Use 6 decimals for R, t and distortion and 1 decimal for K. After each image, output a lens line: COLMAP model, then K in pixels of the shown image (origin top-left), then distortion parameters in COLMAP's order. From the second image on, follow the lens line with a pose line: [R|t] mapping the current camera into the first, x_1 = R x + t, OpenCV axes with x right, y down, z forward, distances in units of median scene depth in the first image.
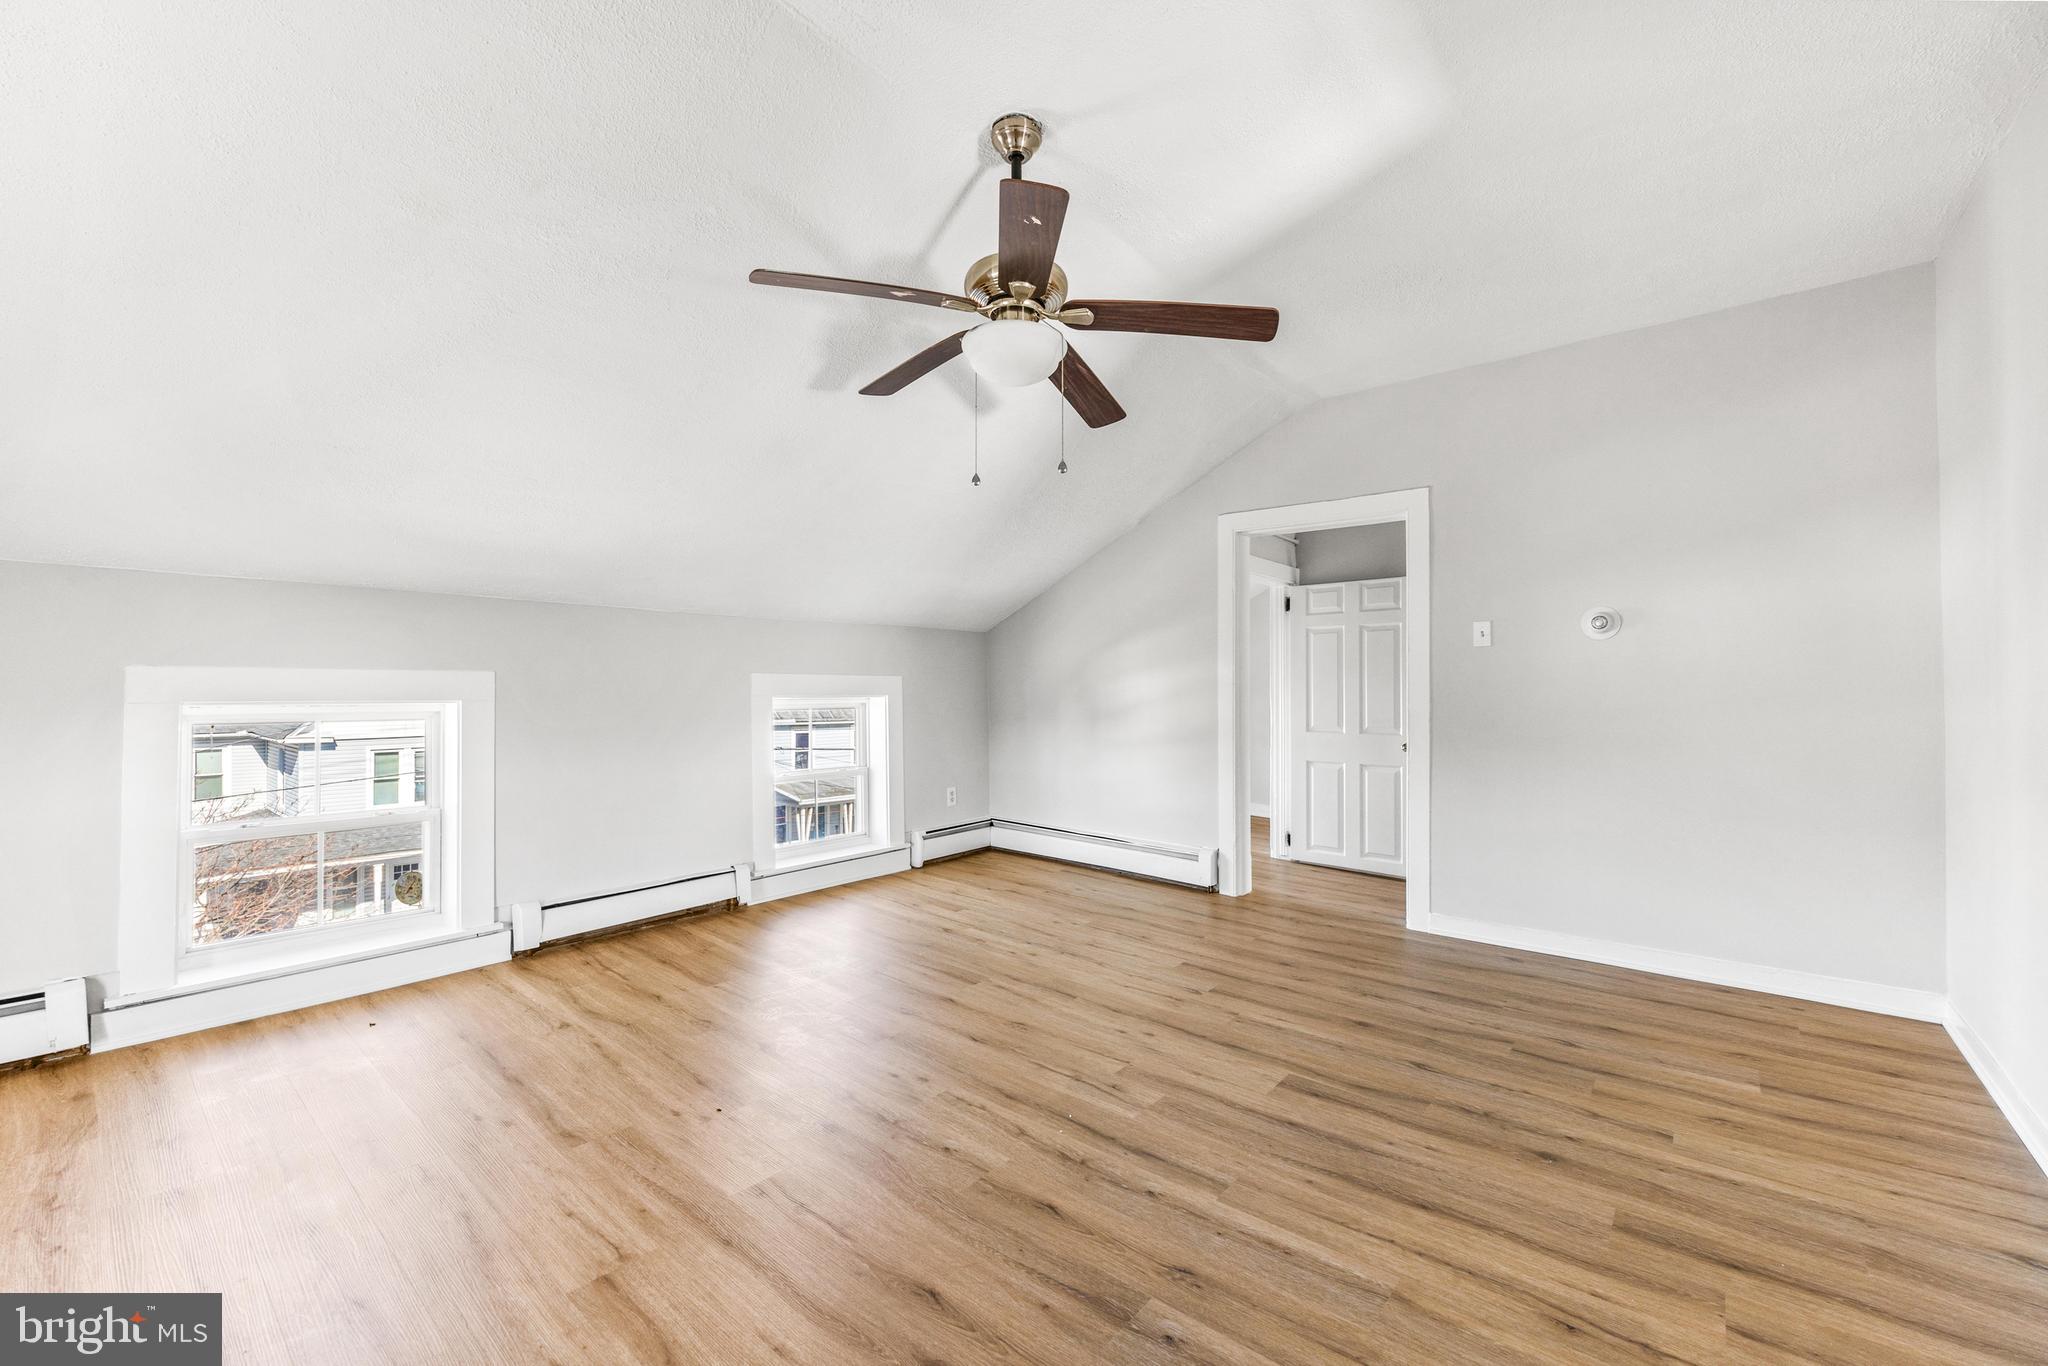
lens RADIAL K [[819.5, 0, 1024.0], [0, 819.5, 683.0], [0, 0, 1]] dist [-0.001695, -0.000386]
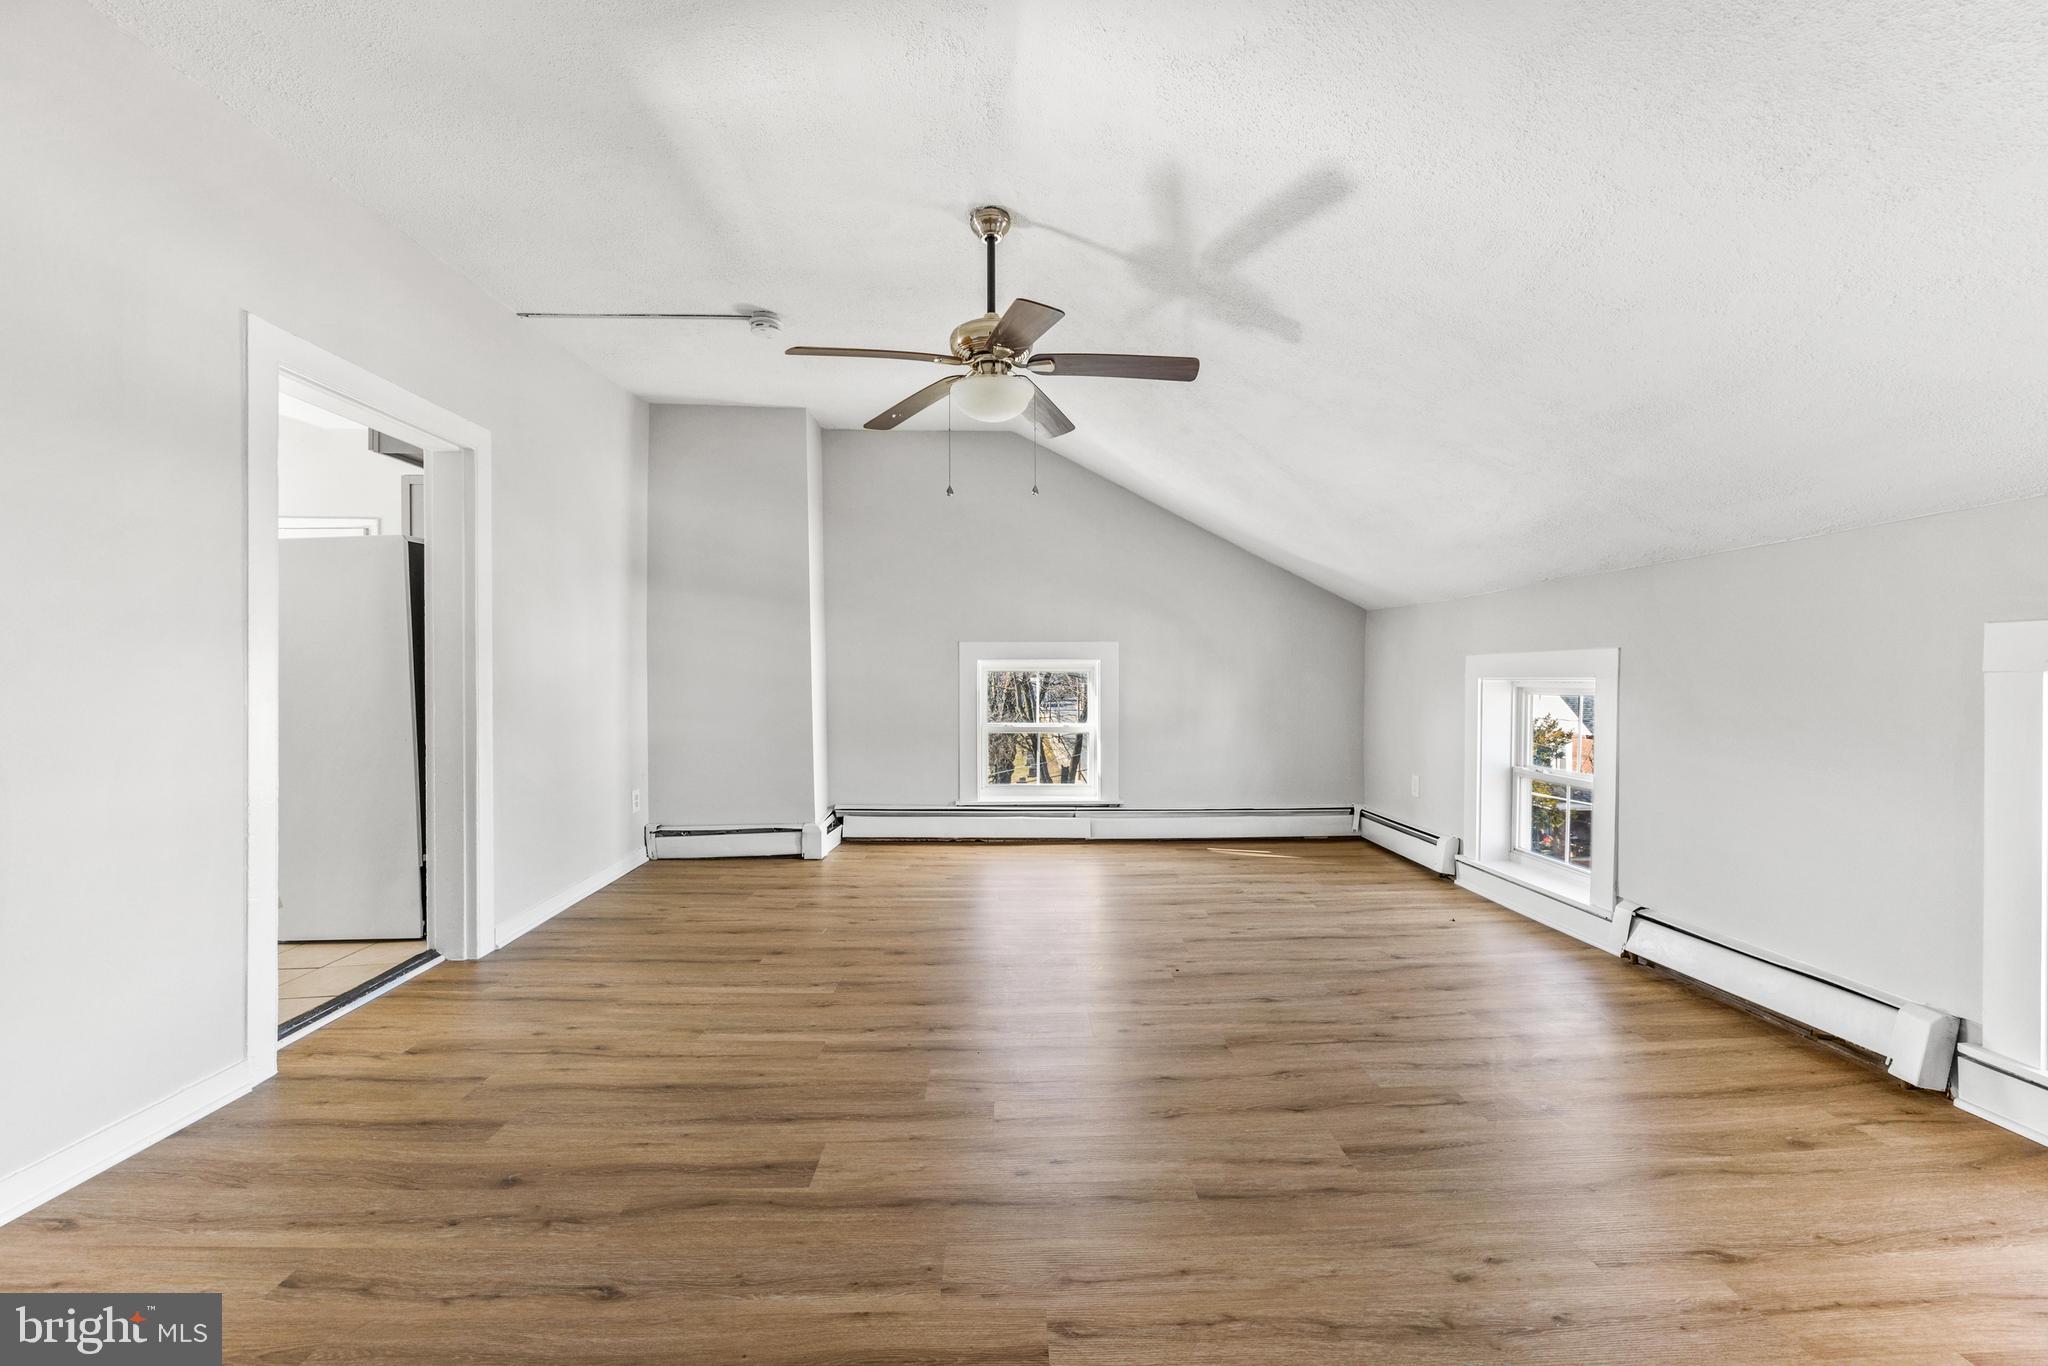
lens RADIAL K [[819.5, 0, 1024.0], [0, 819.5, 683.0], [0, 0, 1]] dist [-0.001695, -0.000386]
pose [[-0.751244, 0.003385, -0.660016, 0.767587], [0.007490, 0.999966, -0.003397, 0.037851], [0.659982, -0.007495, -0.751244, 1.951301]]
